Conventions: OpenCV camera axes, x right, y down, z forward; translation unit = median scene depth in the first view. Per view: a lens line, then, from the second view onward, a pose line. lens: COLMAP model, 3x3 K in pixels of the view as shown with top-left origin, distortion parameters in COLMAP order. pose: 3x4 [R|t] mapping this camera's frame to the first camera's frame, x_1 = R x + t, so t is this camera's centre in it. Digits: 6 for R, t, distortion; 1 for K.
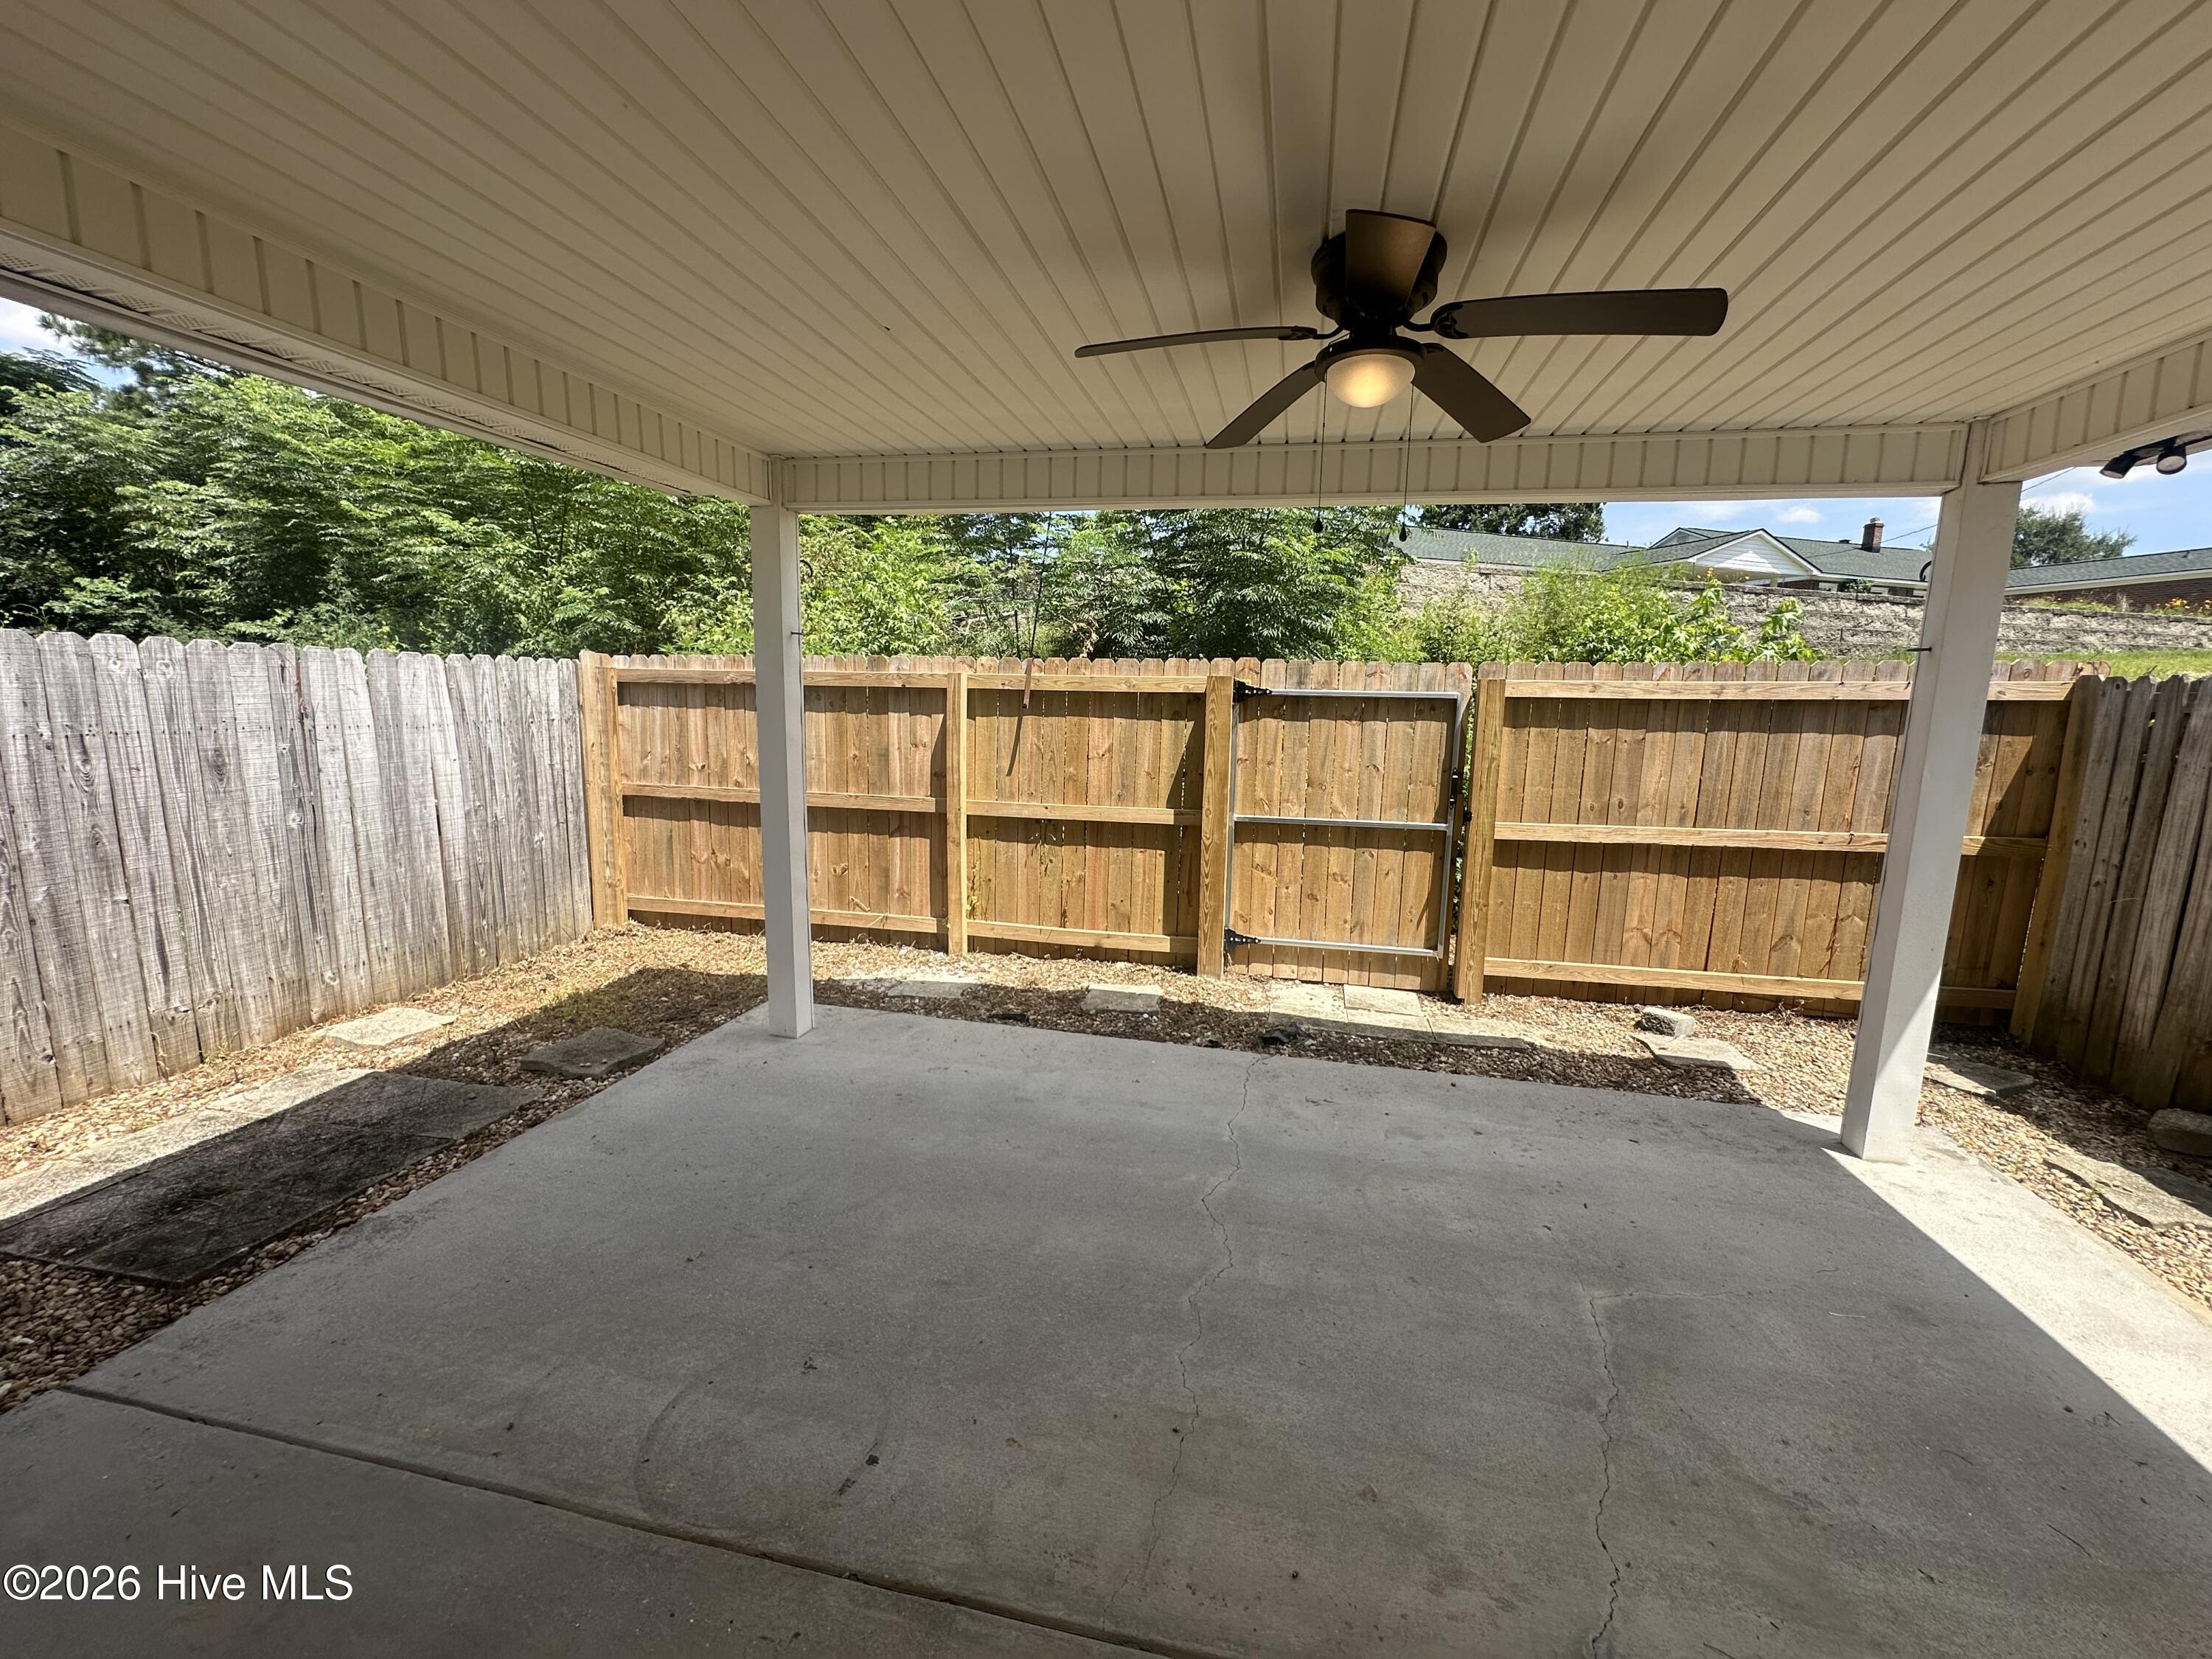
lens RADIAL K [[879.4, 0, 1106.0], [0, 879.4, 829.5], [0, 0, 1]] dist [-0.002071, -0.000511]
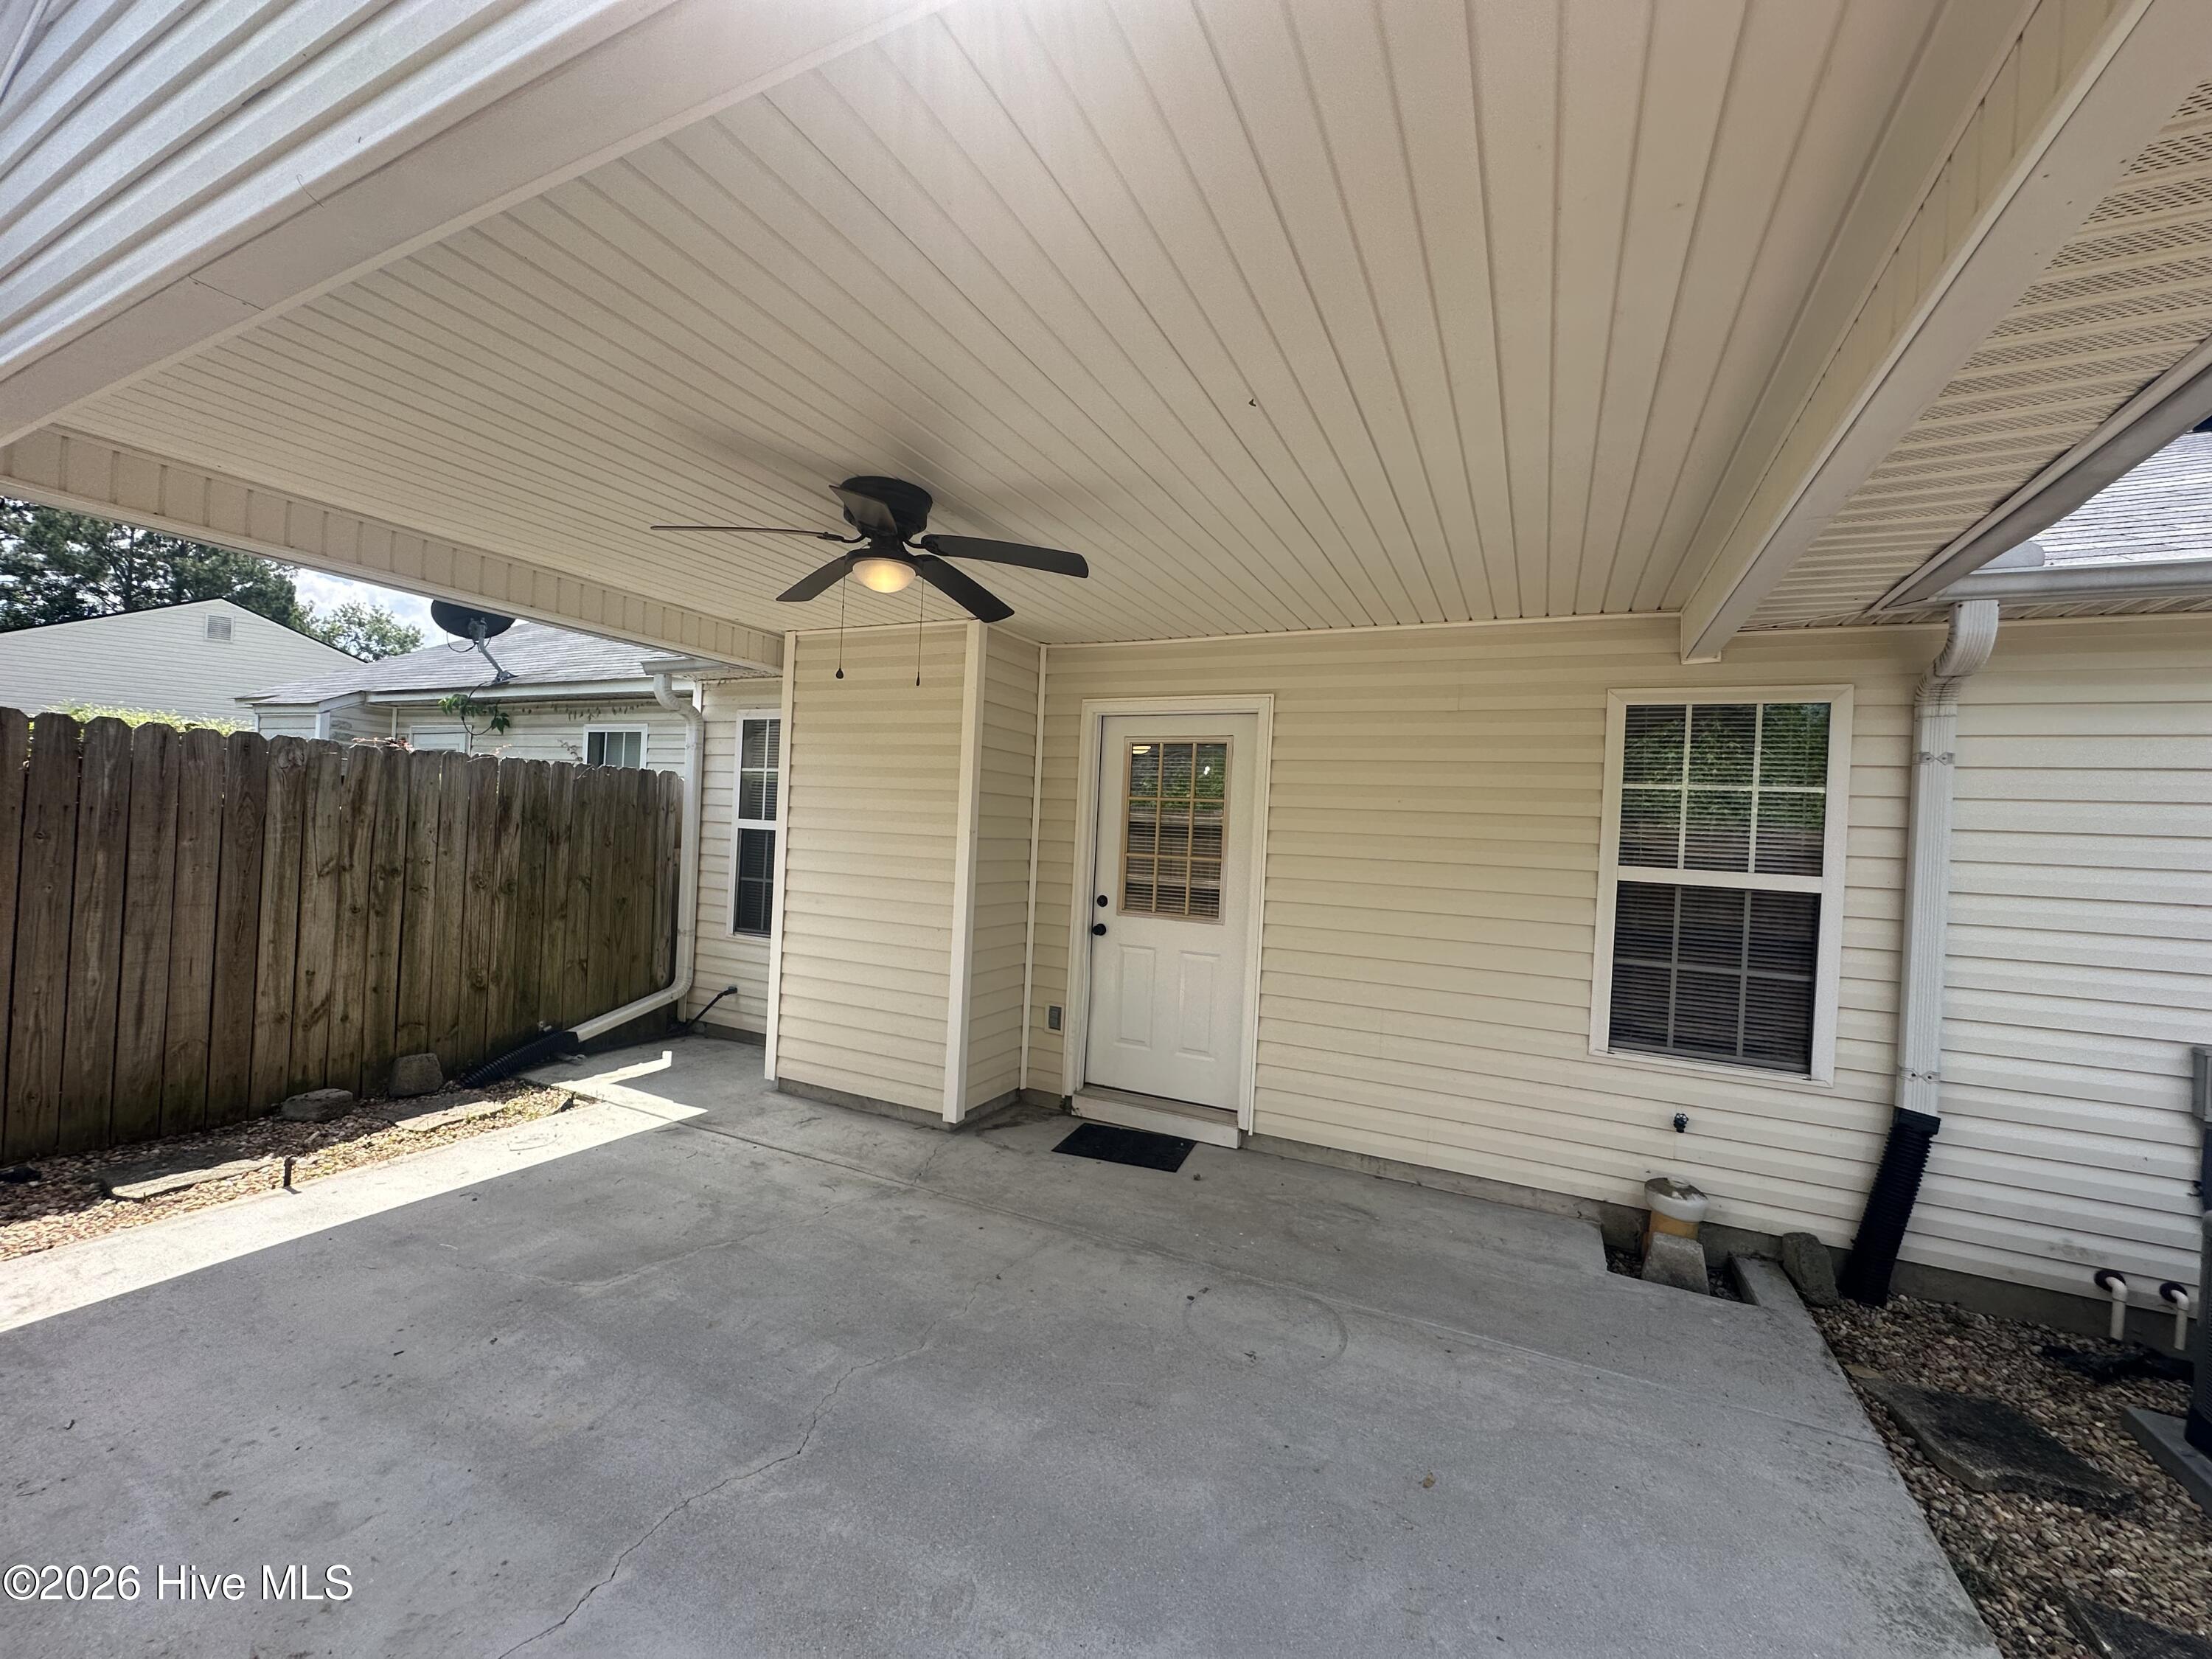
lens RADIAL K [[879.4, 0, 1106.0], [0, 879.4, 829.5], [0, 0, 1]] dist [-0.002071, -0.000511]
pose [[-0.968058, -0.069505, 0.240899, -0.353724], [-0.033187, 0.987876, 0.151659, -0.278609], [-0.248520, 0.138820, -0.958628, 1.955489]]
